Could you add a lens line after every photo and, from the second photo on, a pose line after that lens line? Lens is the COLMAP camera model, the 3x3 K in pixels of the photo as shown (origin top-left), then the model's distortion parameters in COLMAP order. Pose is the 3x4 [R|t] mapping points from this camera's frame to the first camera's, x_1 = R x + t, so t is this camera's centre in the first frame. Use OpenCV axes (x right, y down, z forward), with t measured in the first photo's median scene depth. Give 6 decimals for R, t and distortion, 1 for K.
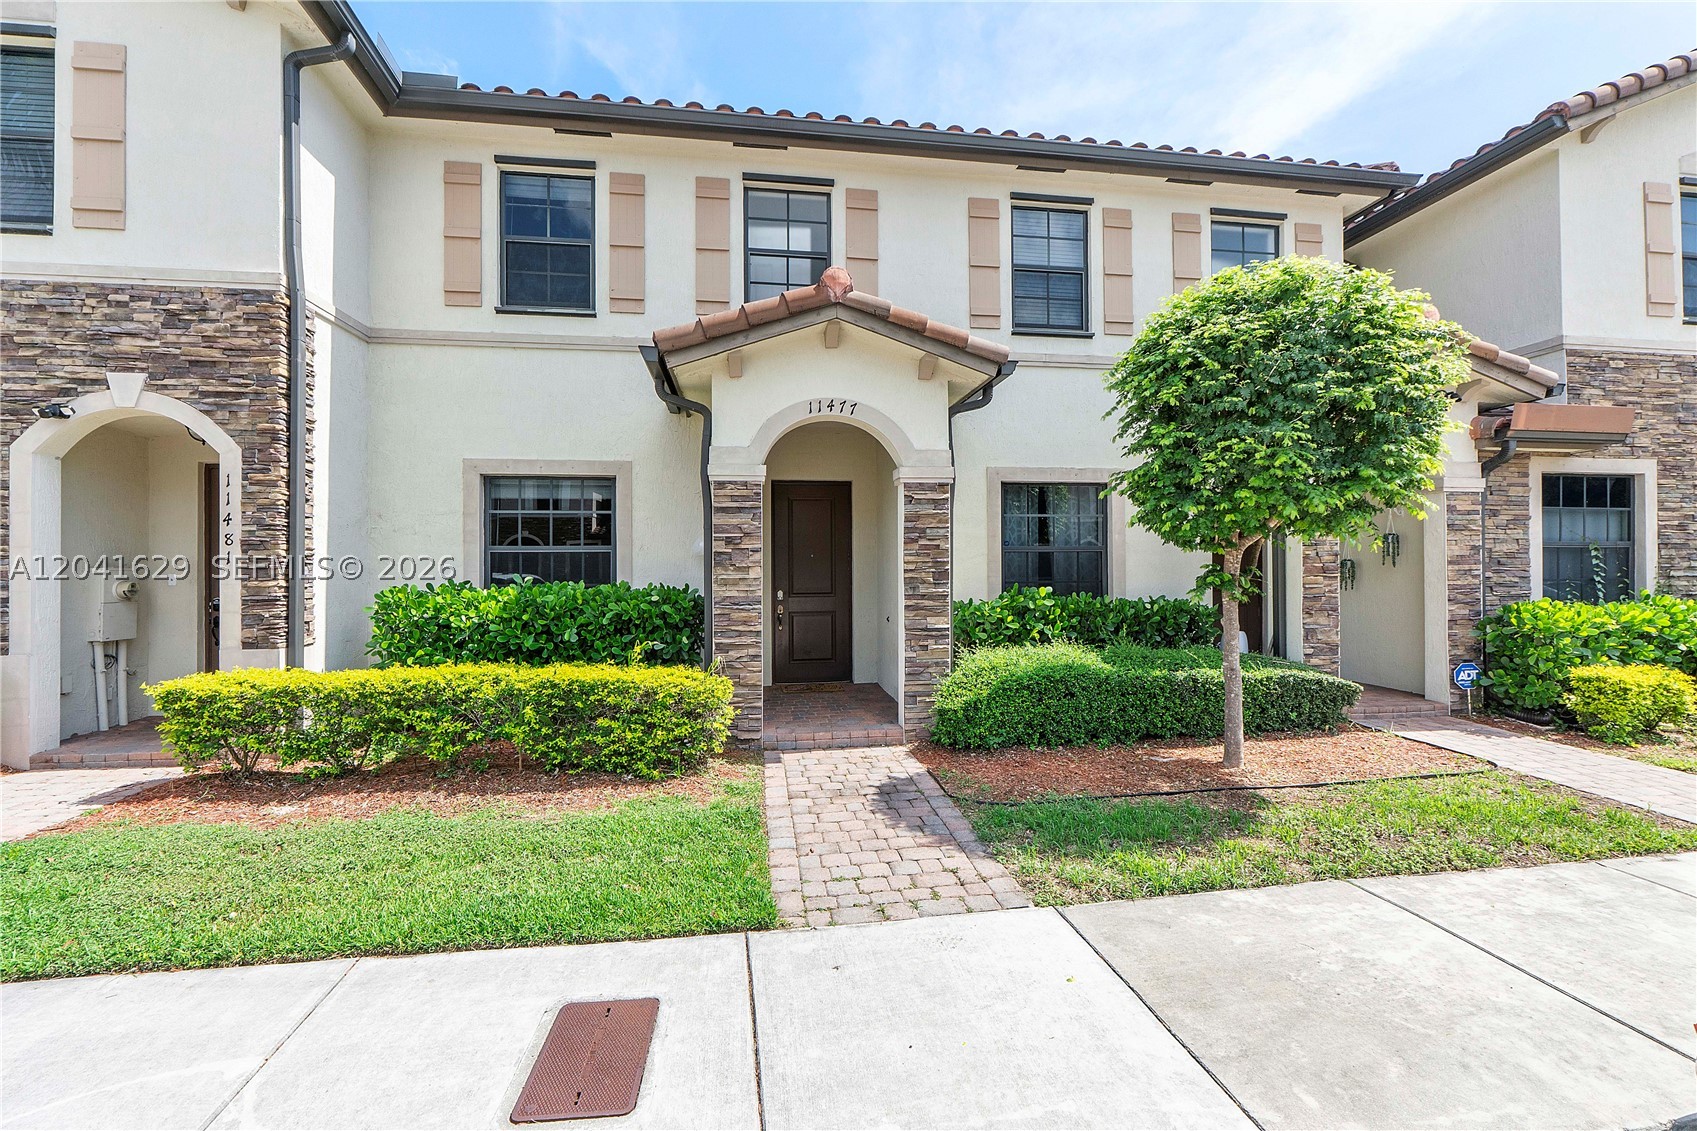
lens RADIAL K [[864.9, 0, 848.9], [0, 864.9, 528.1], [0, 0, 1]] dist [-0.004474, -0.000260]
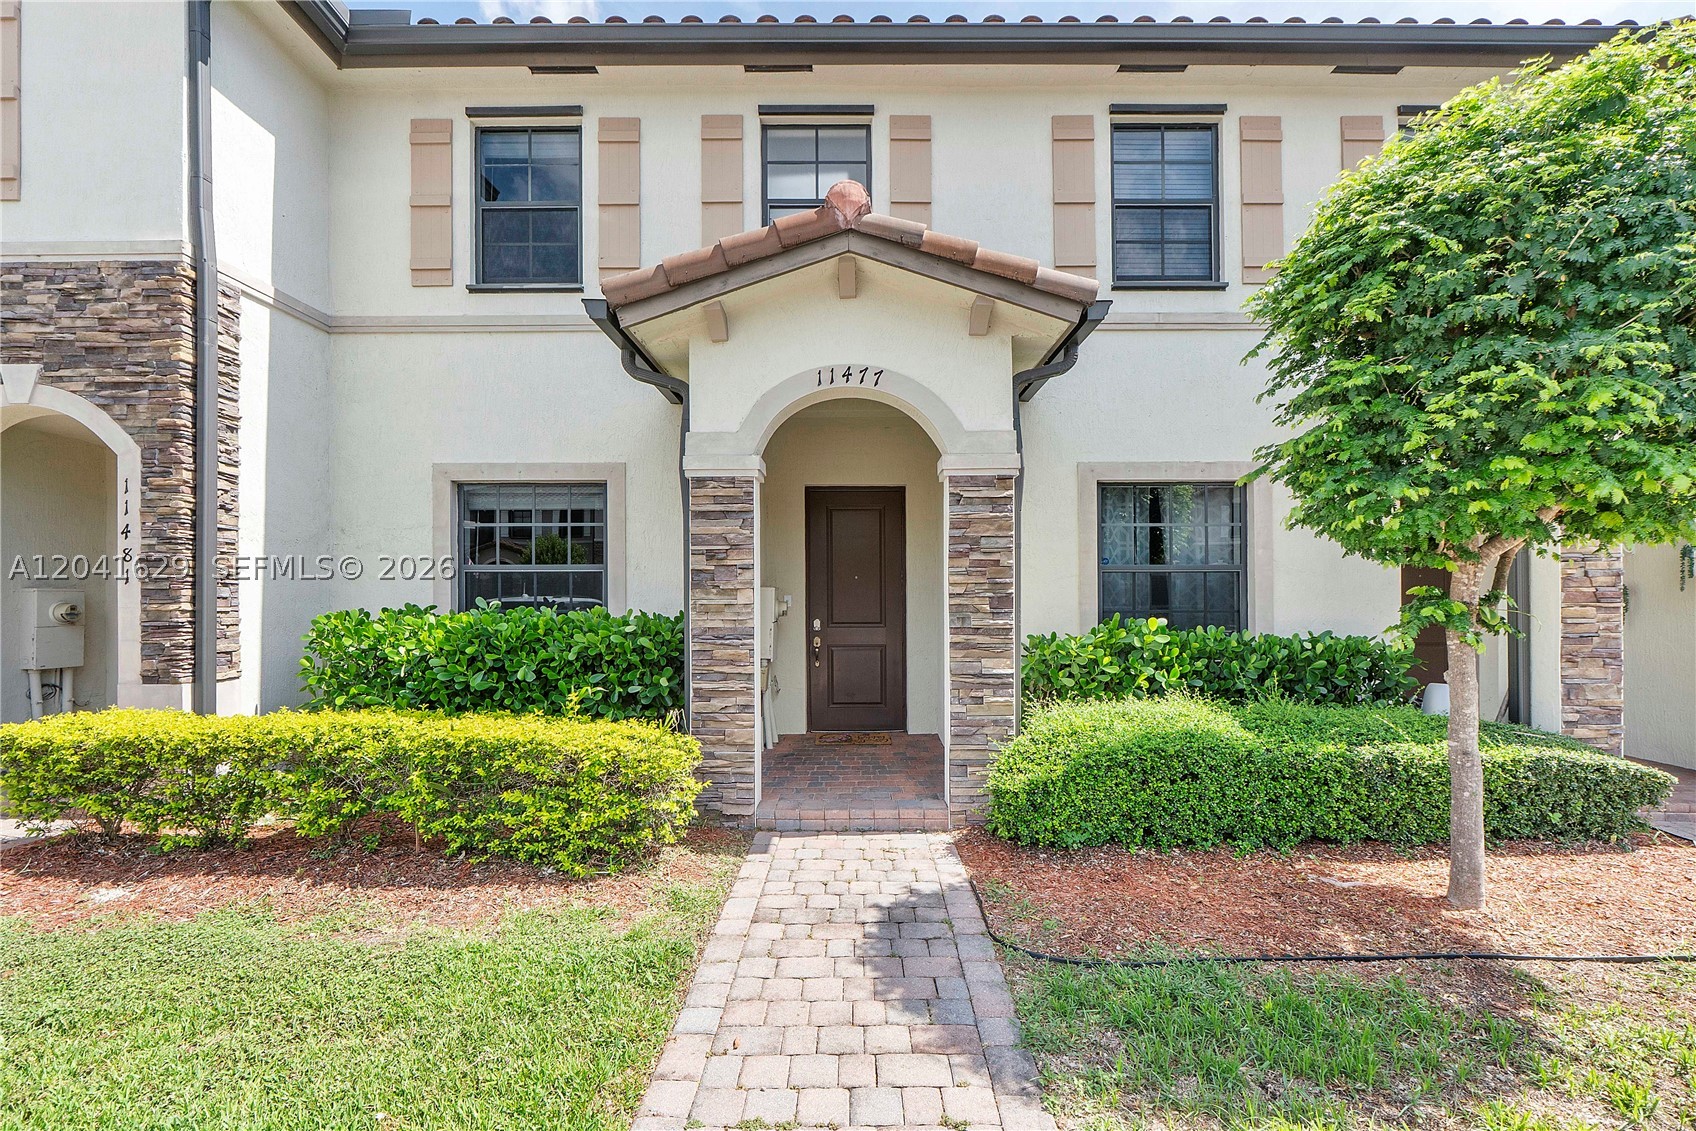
lens RADIAL K [[719.8, 0, 849.8], [0, 719.8, 569.6], [0, 0, 1]] dist [-0.005653, -0.000358]
pose [[0.978818, -0.003290, -0.204705, 0.110981], [0.005515, 0.999932, 0.010298, 0.021364], [0.204657, -0.011209, 0.978770, 0.398017]]
